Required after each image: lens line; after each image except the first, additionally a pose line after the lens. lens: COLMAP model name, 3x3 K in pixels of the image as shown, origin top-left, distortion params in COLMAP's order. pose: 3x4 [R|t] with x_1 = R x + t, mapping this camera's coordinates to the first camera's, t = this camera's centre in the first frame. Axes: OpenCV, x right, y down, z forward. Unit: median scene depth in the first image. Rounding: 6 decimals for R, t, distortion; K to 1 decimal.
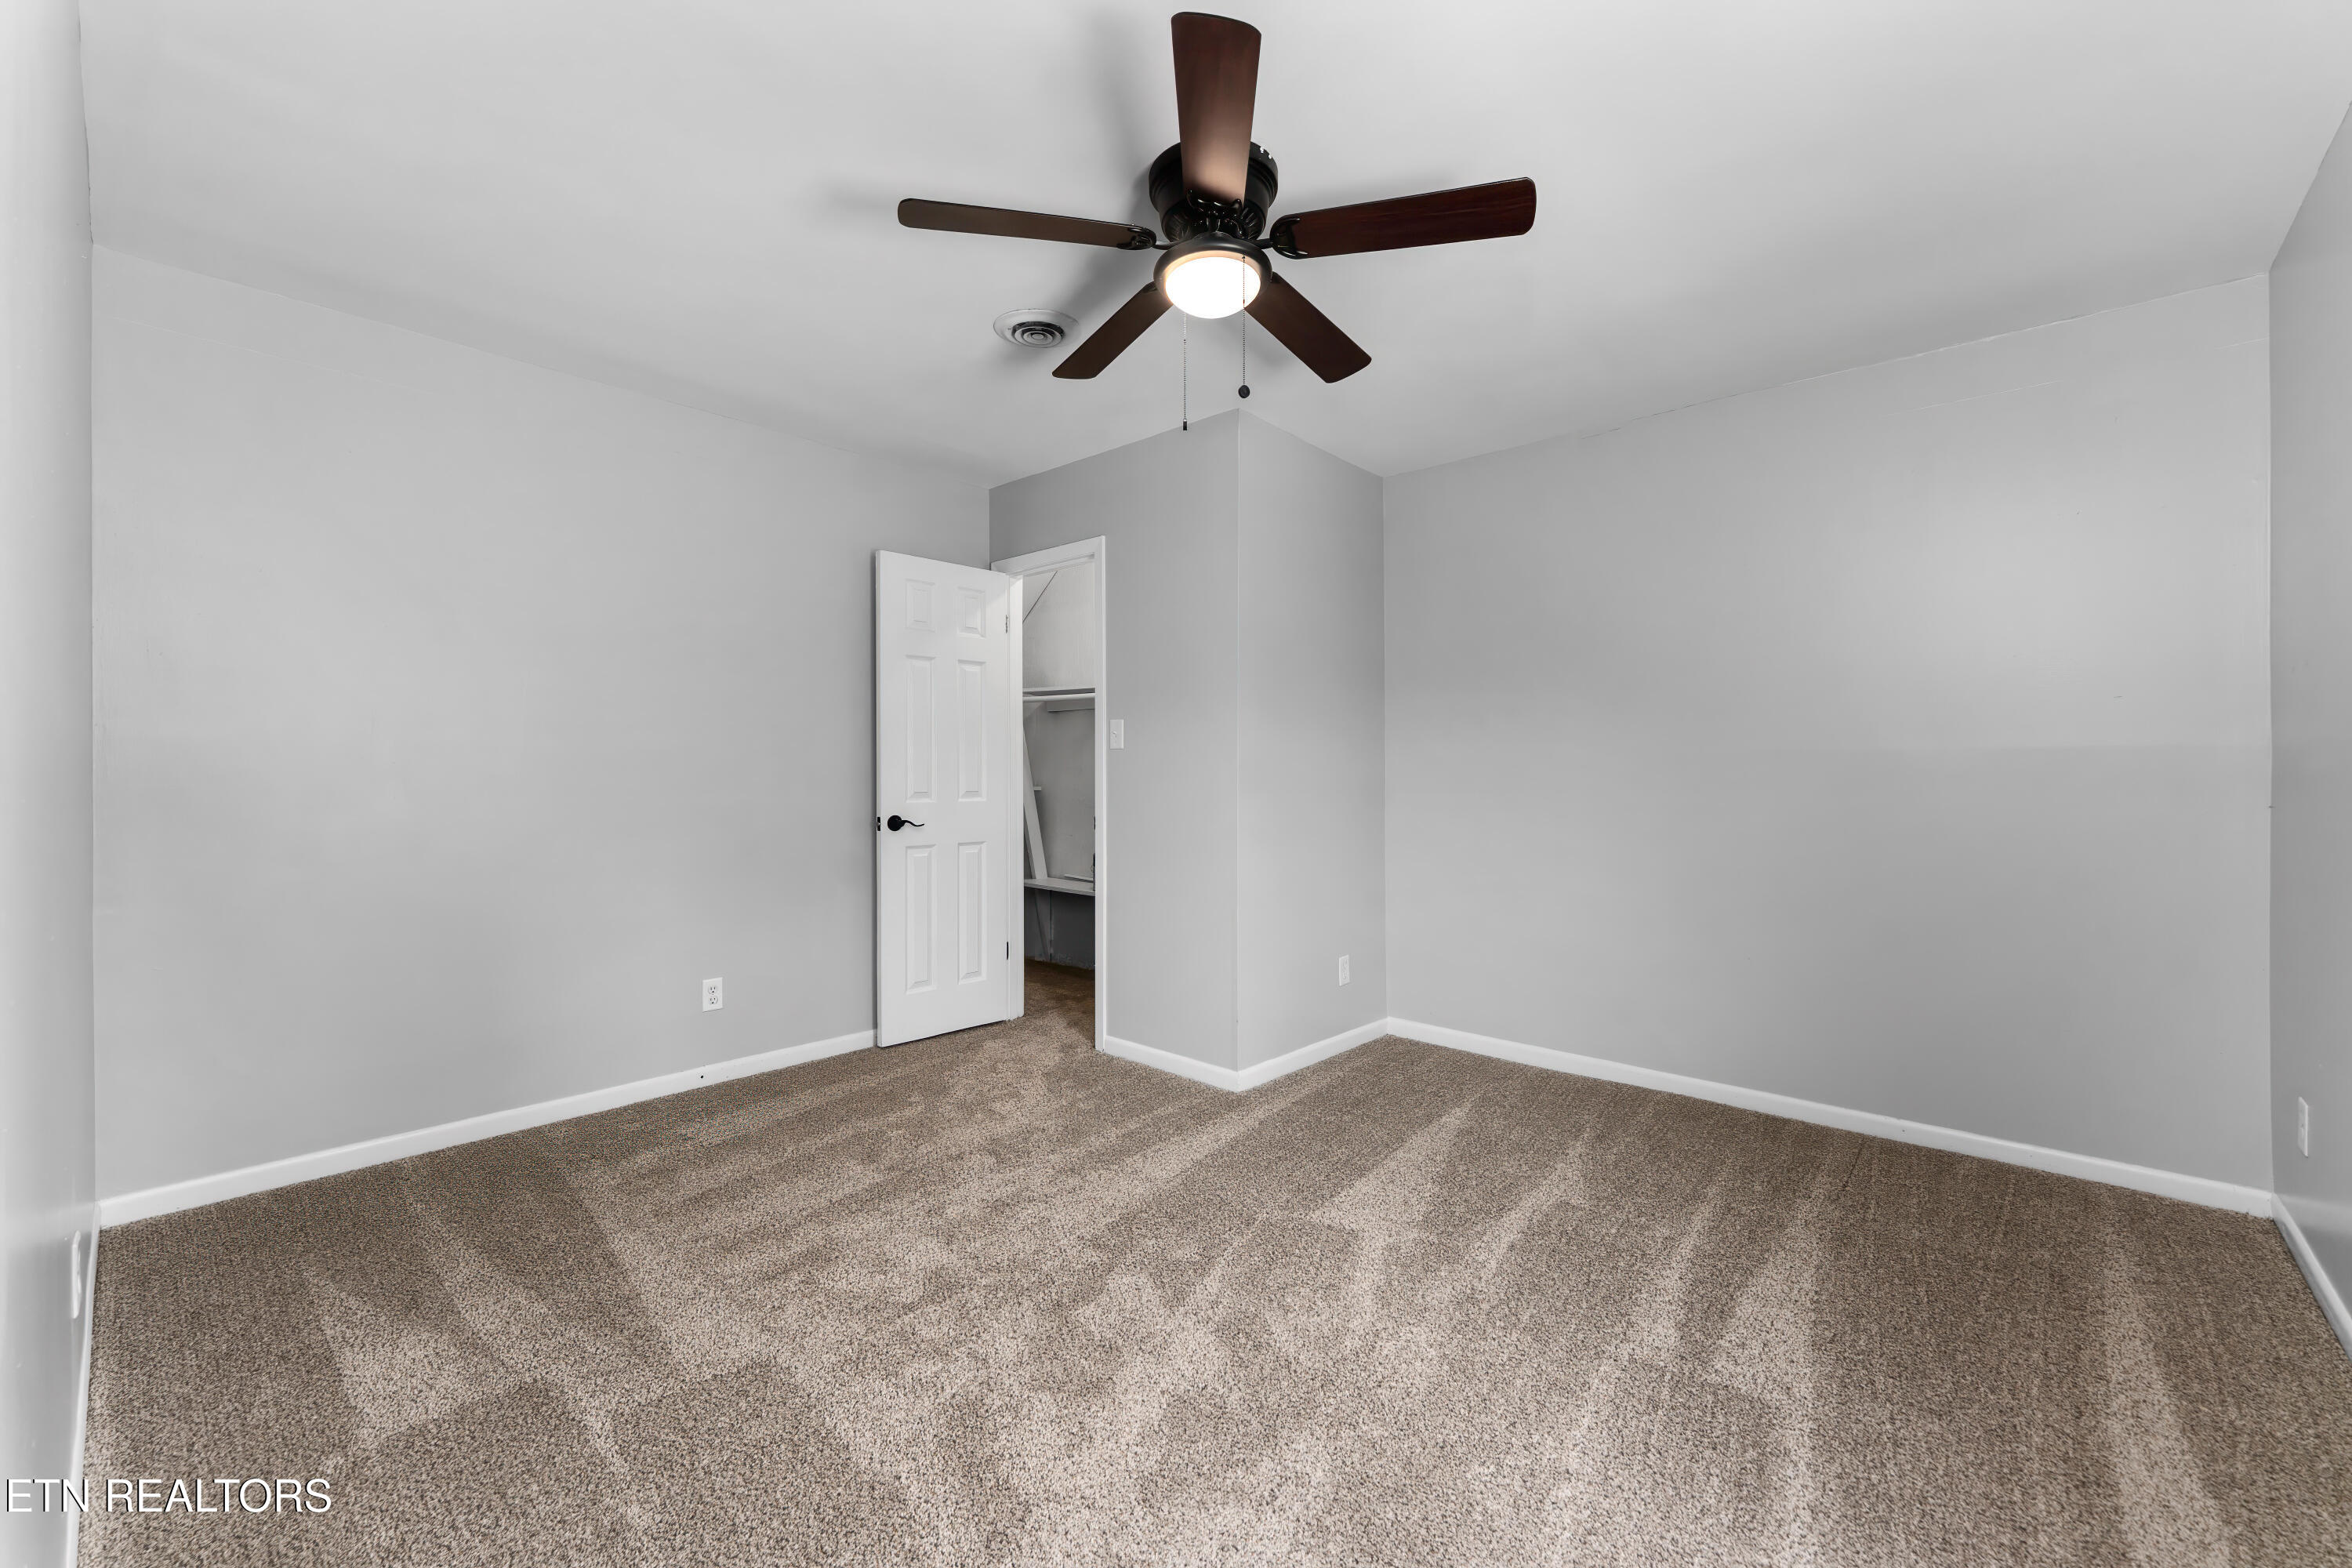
lens RADIAL K [[961.6, 0, 1172.9], [0, 961.6, 772.1], [0, 0, 1]] dist [-0.001953, -0.000675]
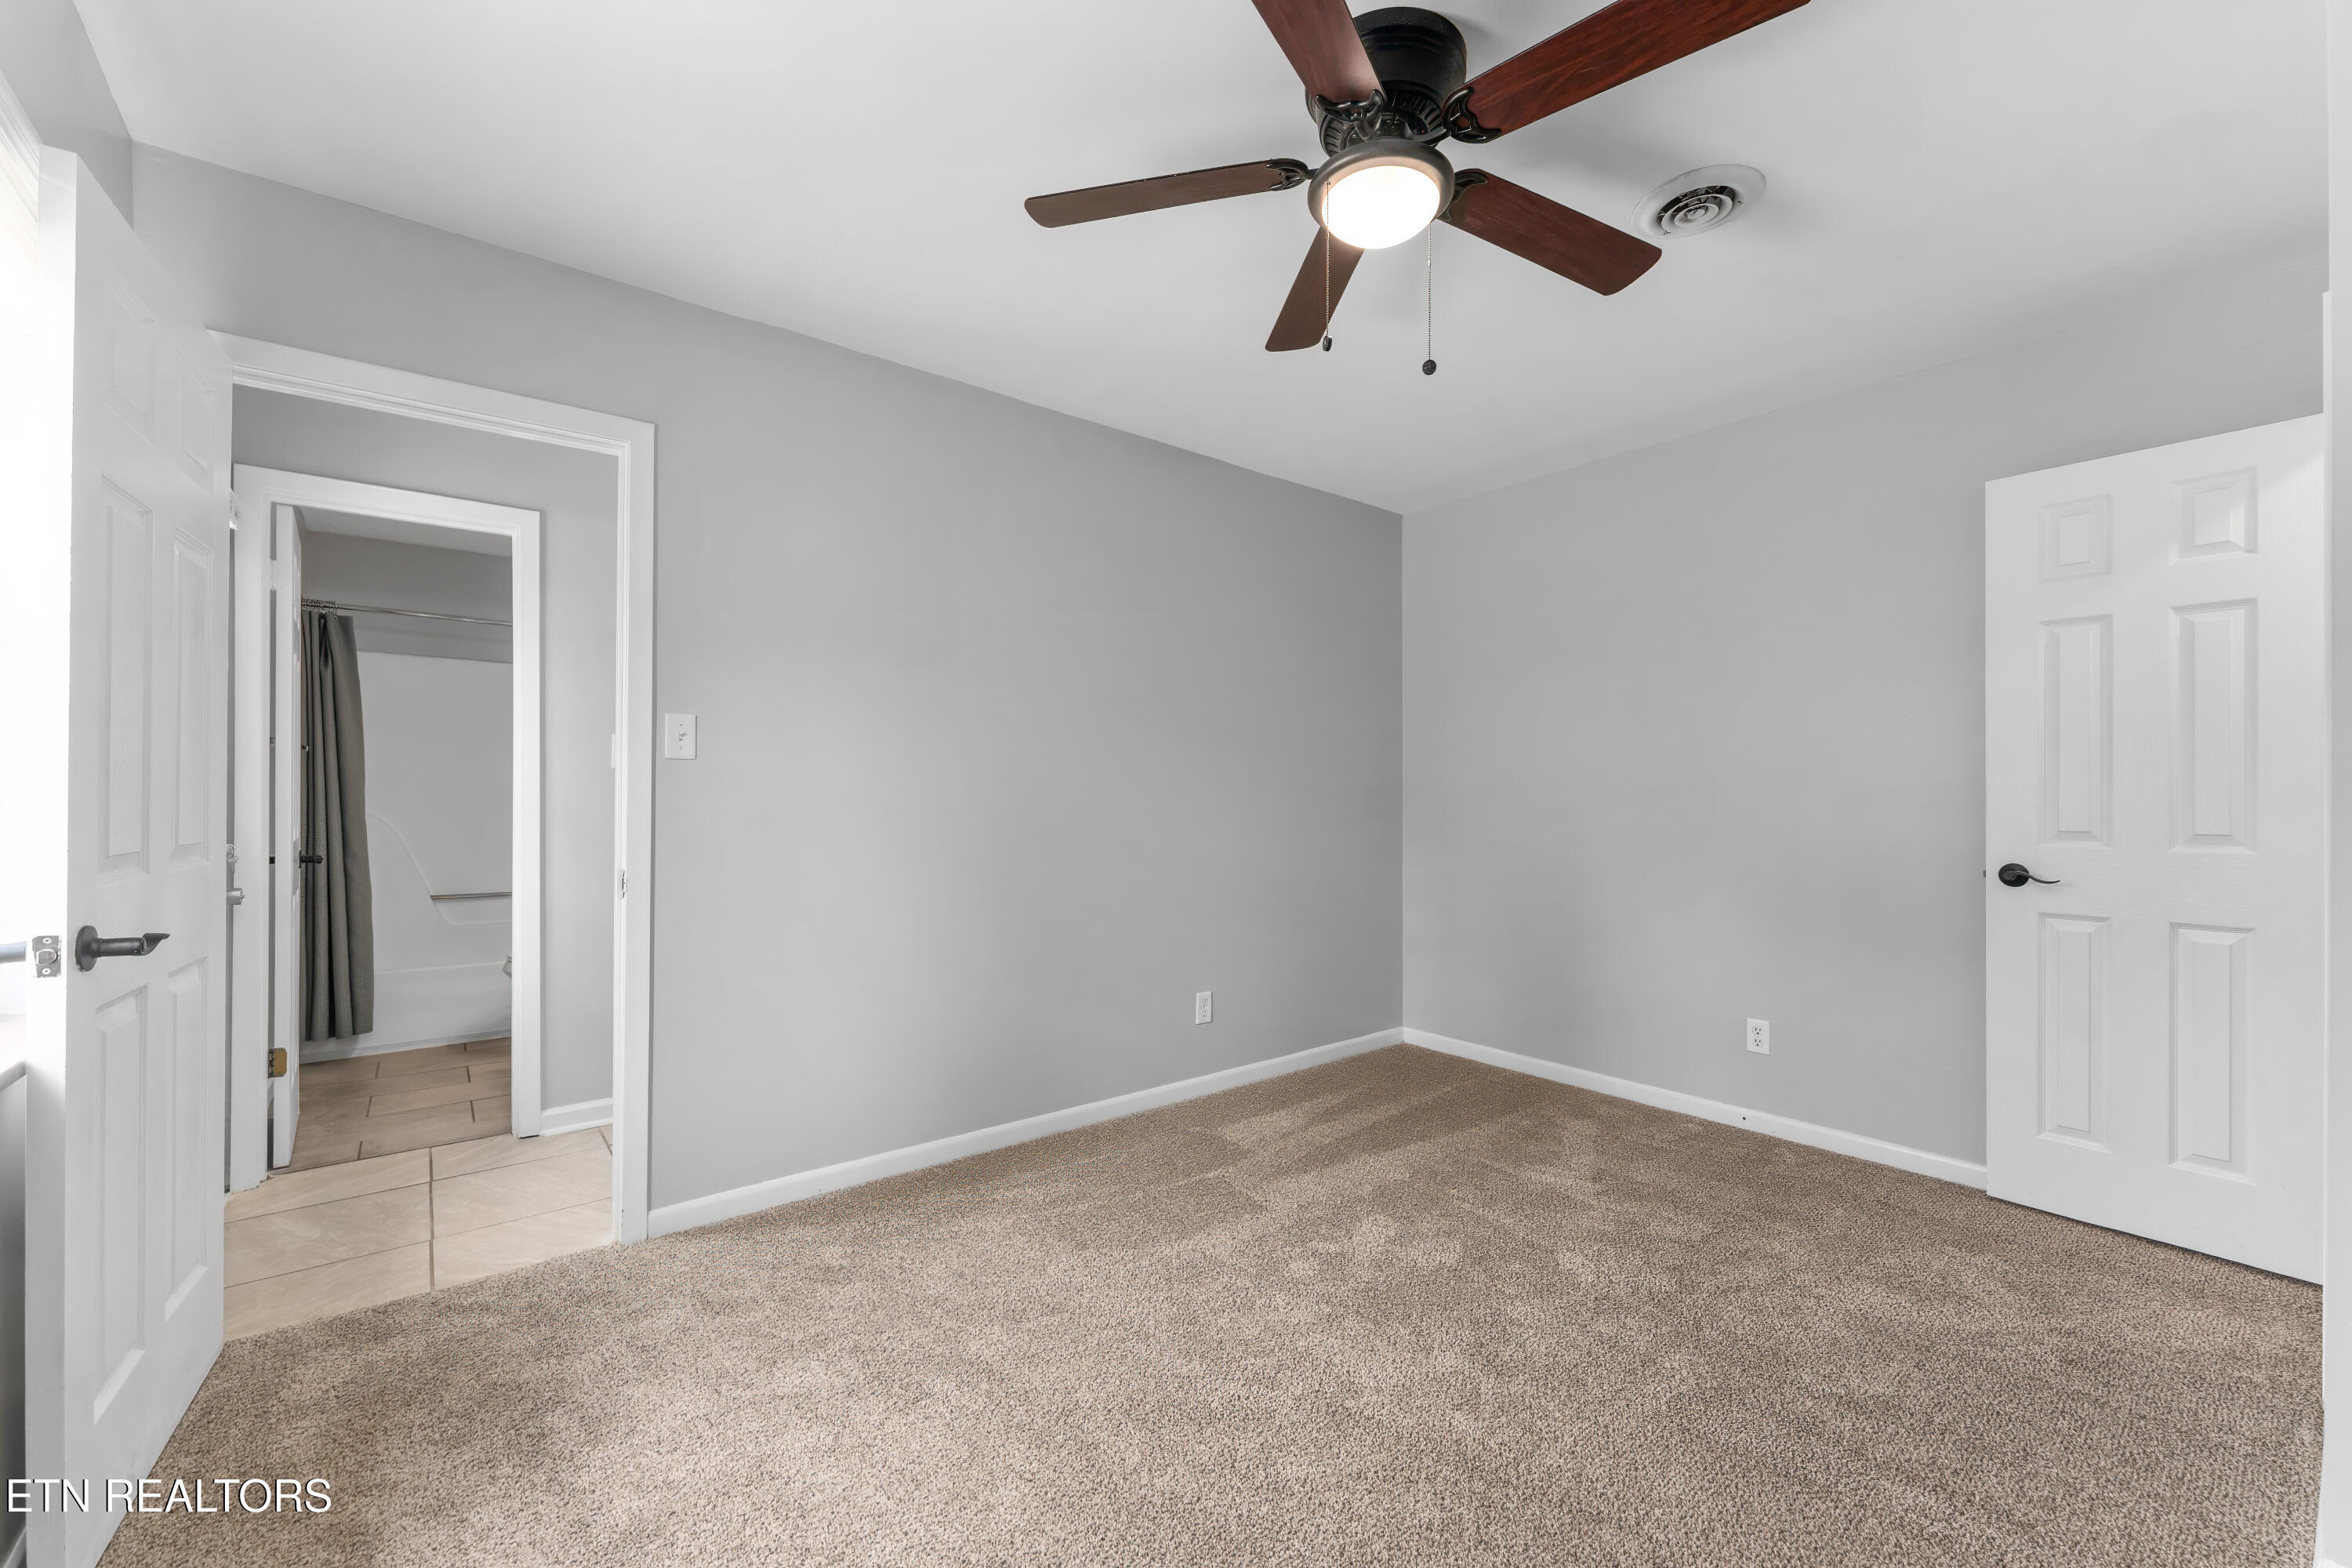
lens RADIAL K [[961.6, 0, 1176.1], [0, 961.6, 801.7], [0, 0, 1]] dist [-0.001953, -0.000675]
pose [[-0.176876, 0.005290, -0.984219, 0.542772], [-0.001360, 0.999983, 0.005620, -0.002313], [0.984232, 0.002332, -0.176866, 0.603361]]
